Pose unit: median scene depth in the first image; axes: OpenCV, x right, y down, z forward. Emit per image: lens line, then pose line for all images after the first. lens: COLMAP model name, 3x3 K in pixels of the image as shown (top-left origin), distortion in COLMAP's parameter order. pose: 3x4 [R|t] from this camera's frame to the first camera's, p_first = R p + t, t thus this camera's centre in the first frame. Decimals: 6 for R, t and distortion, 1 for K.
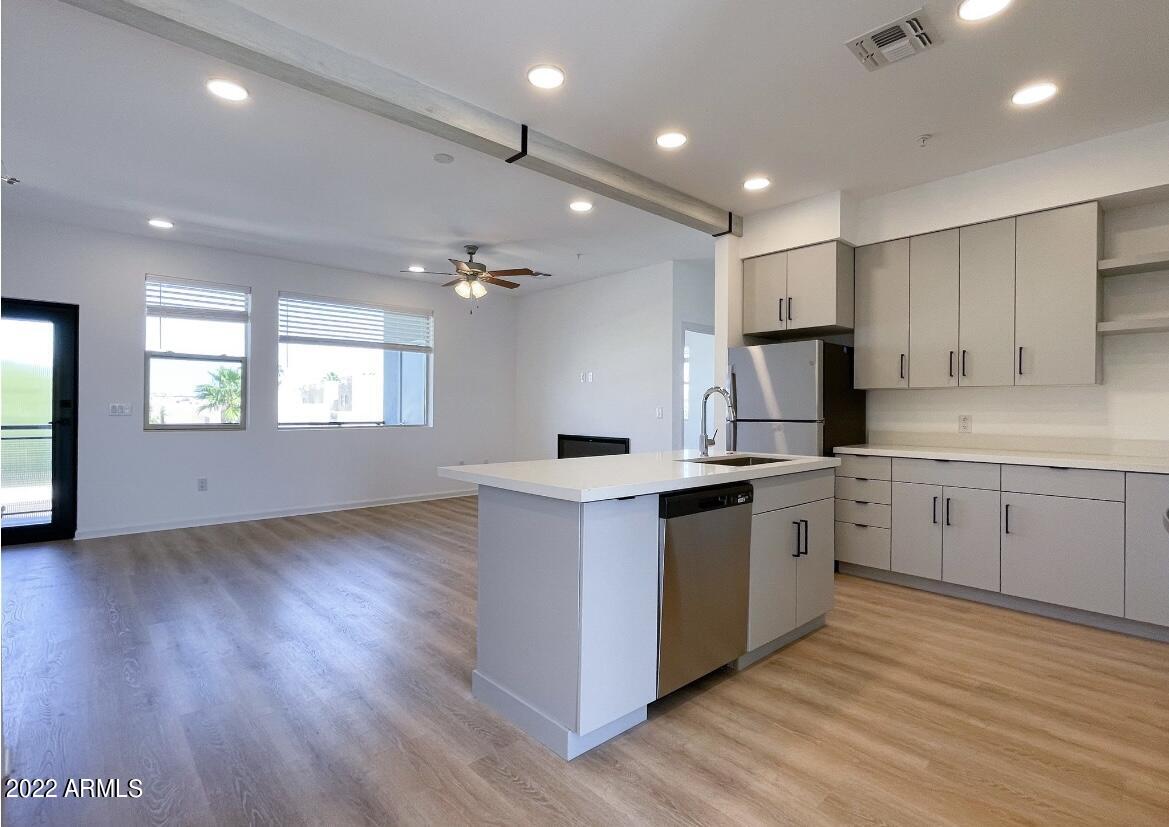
lens RADIAL K [[563.9, 0, 579.3], [0, 563.9, 406.8], [0, 0, 1]] dist [0.001966, 0.000529]
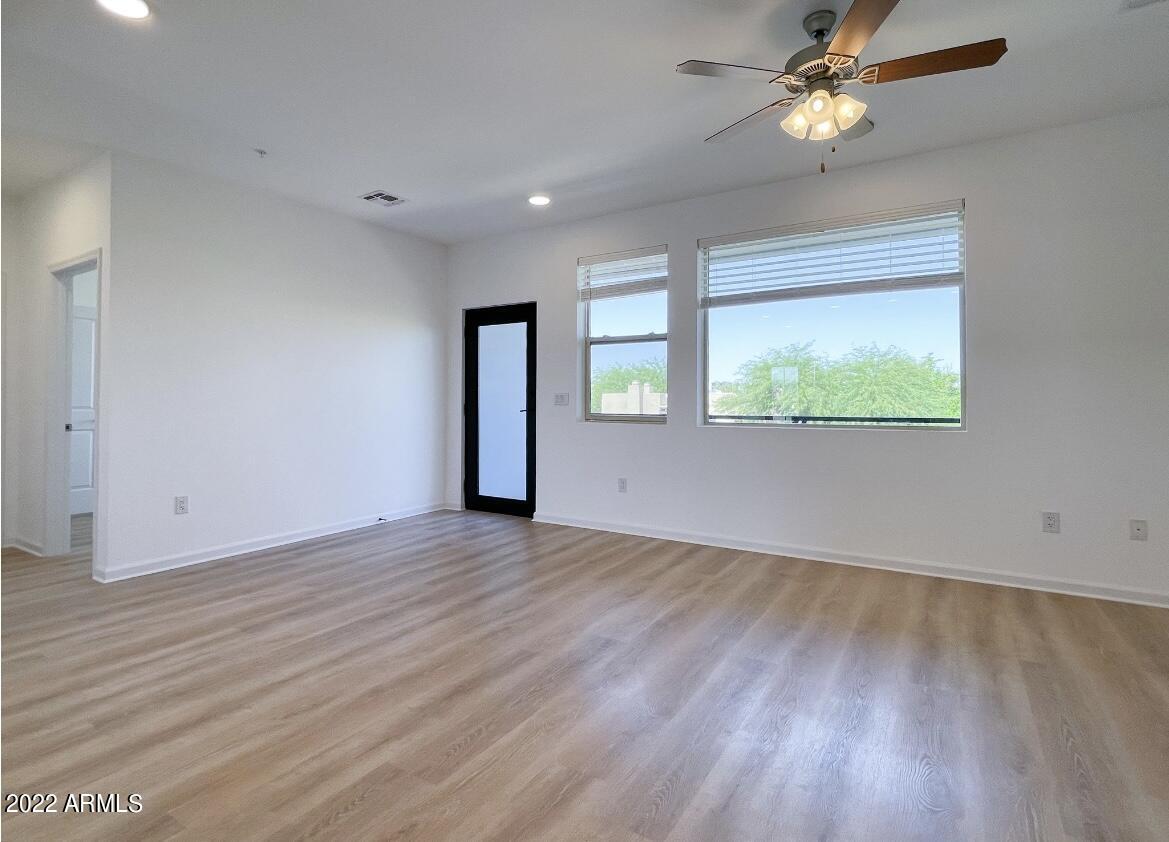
lens RADIAL K [[581.3, 0, 589.1], [0, 581.3, 390.6], [0, 0, 1]] dist [0.000994, -0.001358]
pose [[0.281298, -0.020301, -0.959406, 0.168025], [0.005057, 0.999794, -0.019673, 0.009297], [0.959607, 0.000683, 0.281342, 0.665566]]
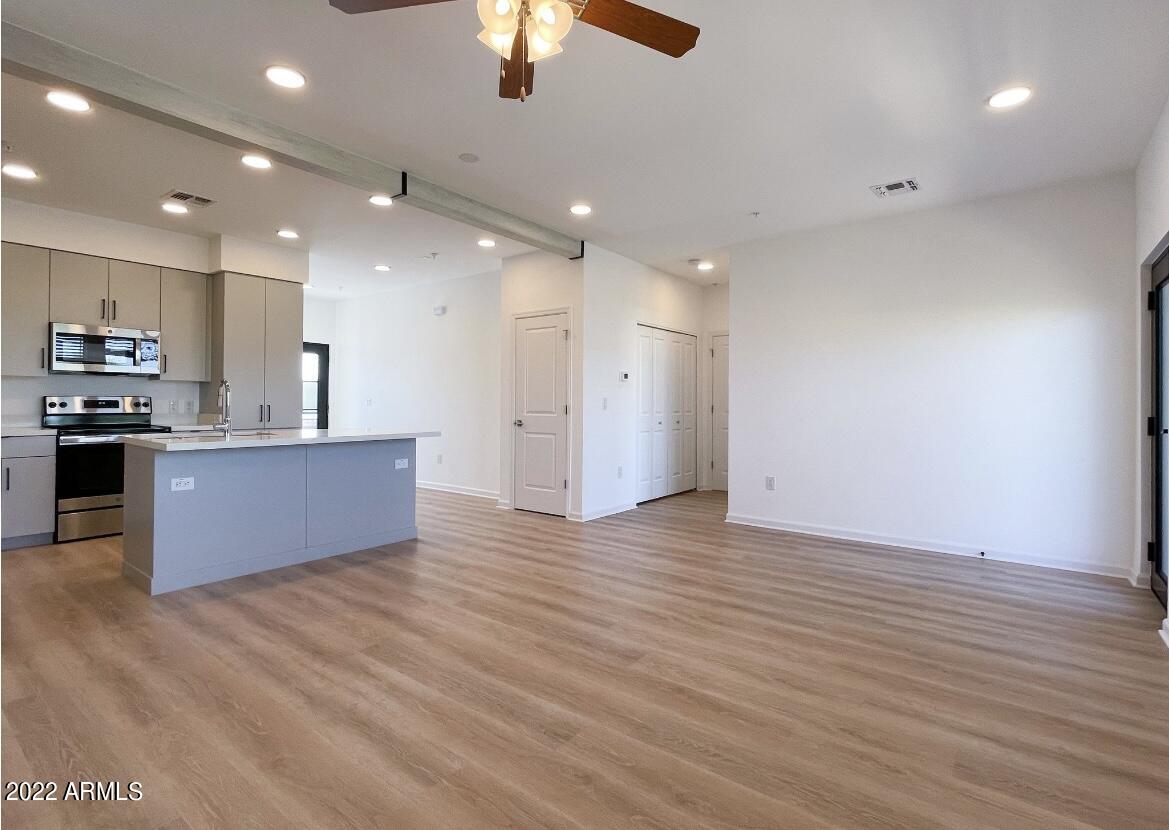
lens RADIAL K [[575.0, 0, 590.0], [0, 575.0, 402.7], [0, 0, 1]] dist [0.001502, -0.000334]
pose [[-0.982552, -0.013427, -0.185504, -0.162264], [-0.013284, 0.999910, -0.002014, 0.004165], [0.185515, 0.000485, -0.982641, 1.247246]]
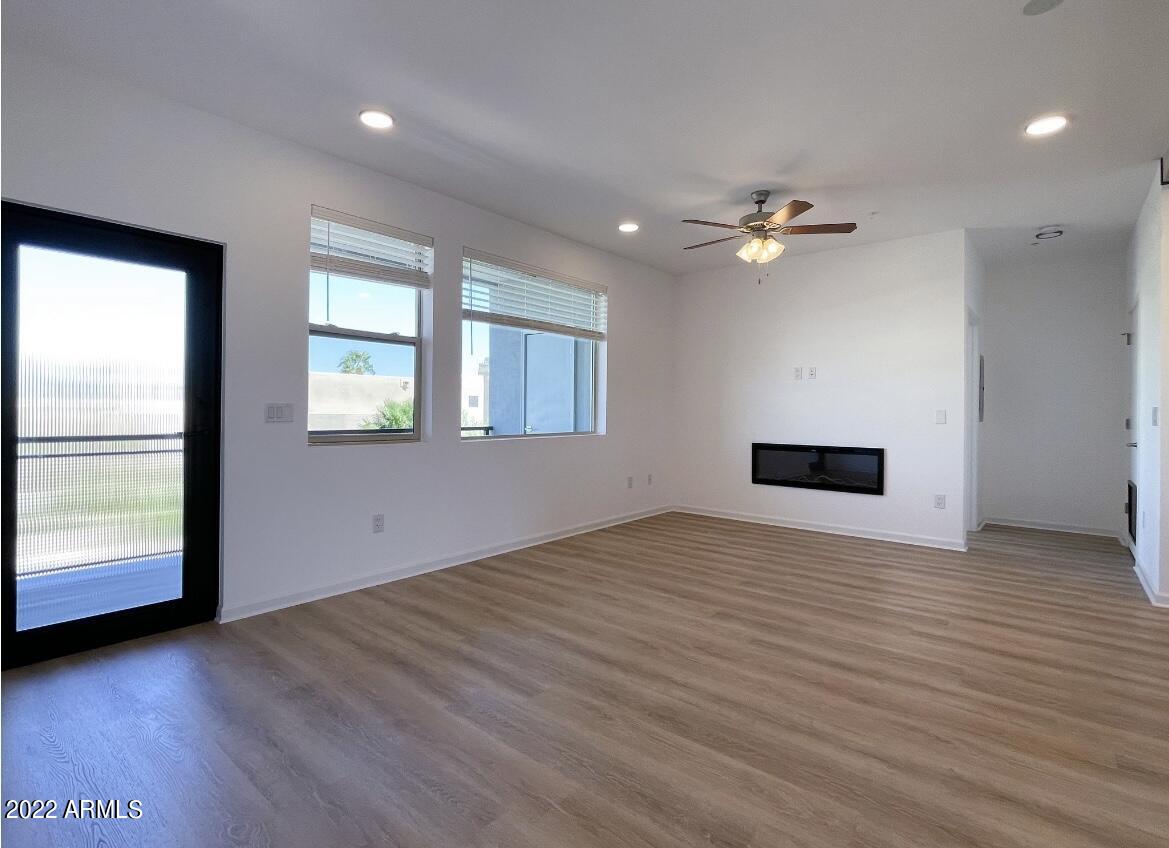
lens RADIAL K [[562.5, 0, 582.6], [0, 562.5, 410.0], [0, 0, 1]] dist [0.001322, 0.000266]
pose [[0.991030, 0.001870, 0.133626, -0.491669], [-0.002386, 0.999990, 0.003702, -0.001557], [-0.133618, -0.003988, 0.991025, 0.280528]]
